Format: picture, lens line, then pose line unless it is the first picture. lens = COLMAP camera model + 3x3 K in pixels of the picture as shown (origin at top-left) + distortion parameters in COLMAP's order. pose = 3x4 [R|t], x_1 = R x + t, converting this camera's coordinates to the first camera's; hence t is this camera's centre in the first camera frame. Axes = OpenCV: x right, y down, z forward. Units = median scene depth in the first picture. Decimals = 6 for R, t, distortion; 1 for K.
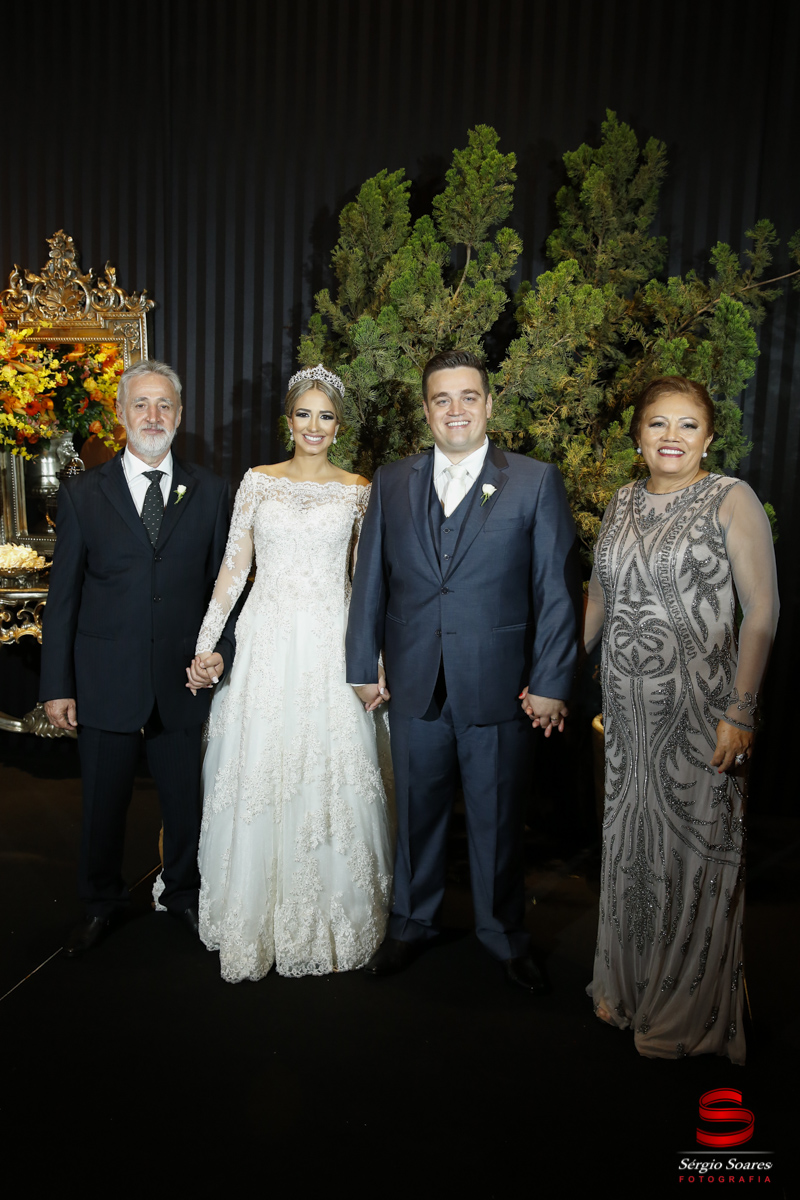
lens RADIAL K [[1036.8, 0, 413.6], [0, 1036.8, 582.7], [0, 0, 1]] dist [-0.005218, 0.008252]
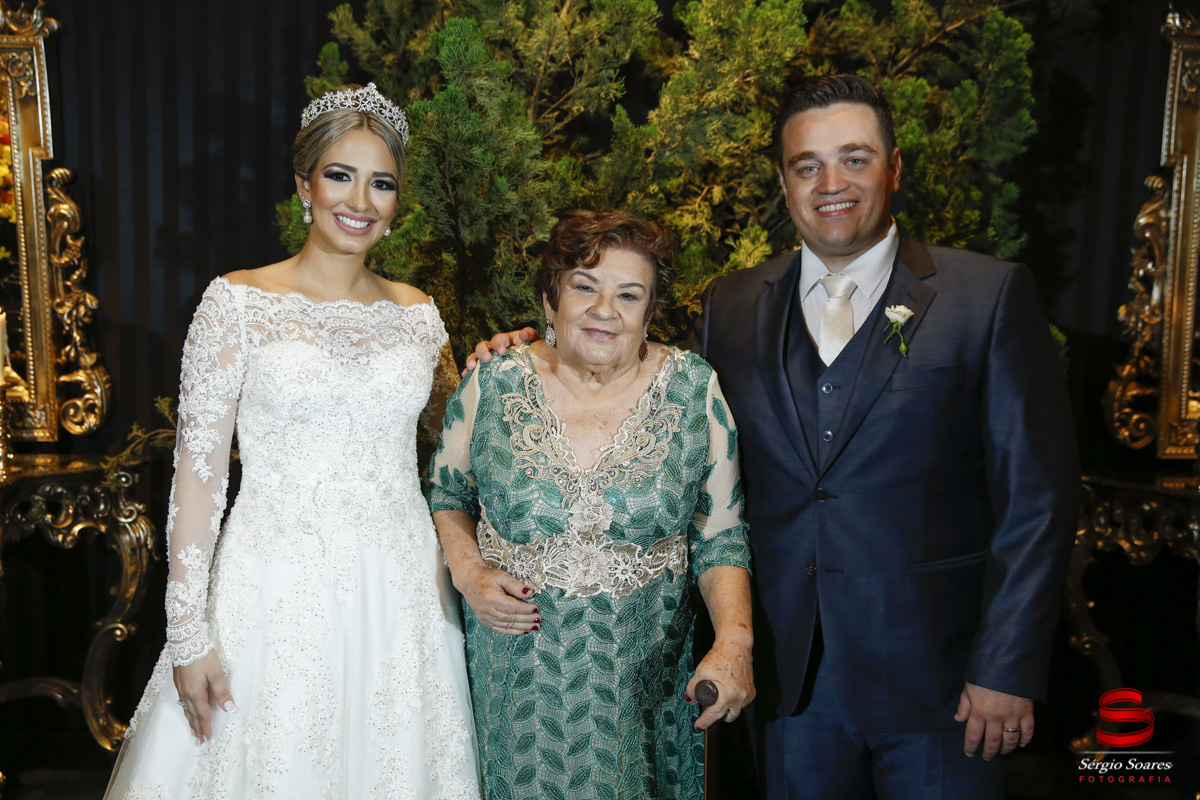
lens RADIAL K [[1107.8, 0, 618.6], [0, 1107.8, 382.6], [0, 0, 1]] dist [0.032003, 0.000000]
pose [[0.978854, -0.029471, 0.202426, -0.068729], [0.032905, 0.999366, -0.013617, -0.034001], [-0.201896, 0.019990, 0.979203, 0.304273]]
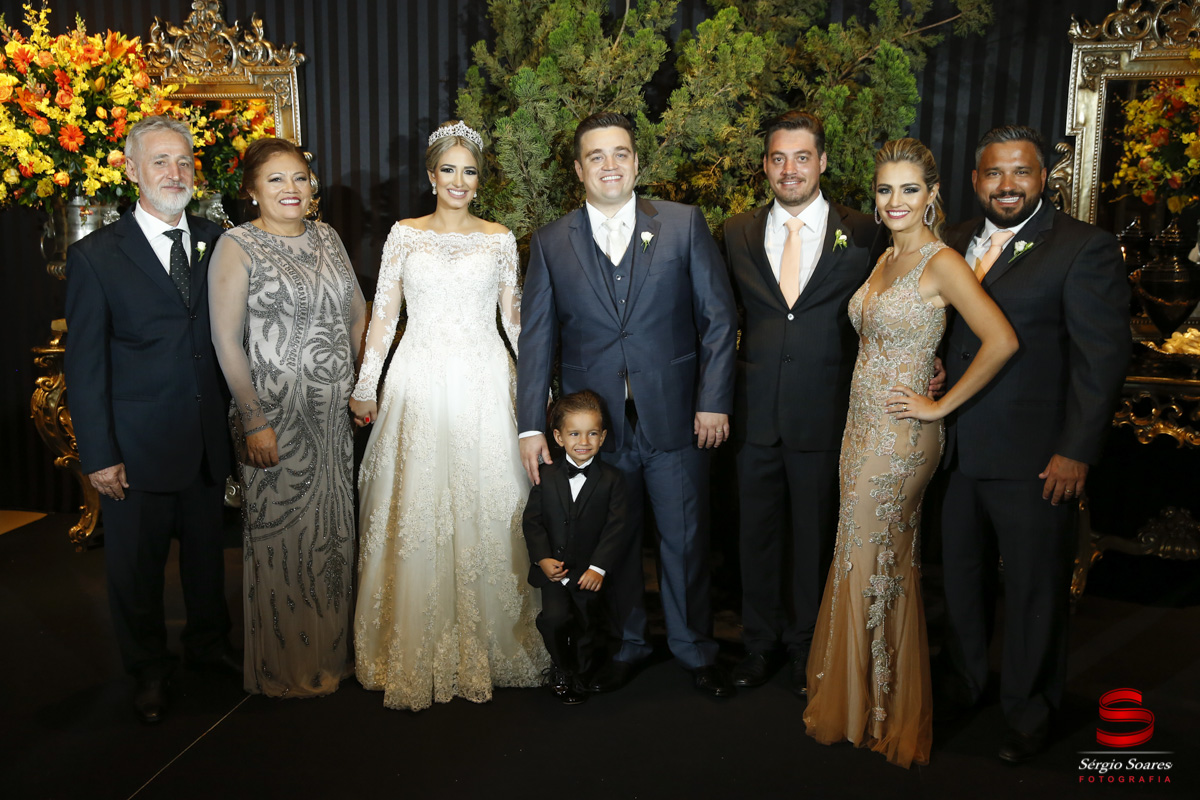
lens RADIAL K [[1088.6, 0, 610.6], [0, 1088.6, 389.9], [0, 0, 1]] dist [0.026026, 0.000000]
pose [[0.999305, -0.021815, 0.030239, -0.002335], [0.020768, 0.999189, 0.034495, 0.013797], [-0.030967, -0.033843, 0.998947, -0.046829]]
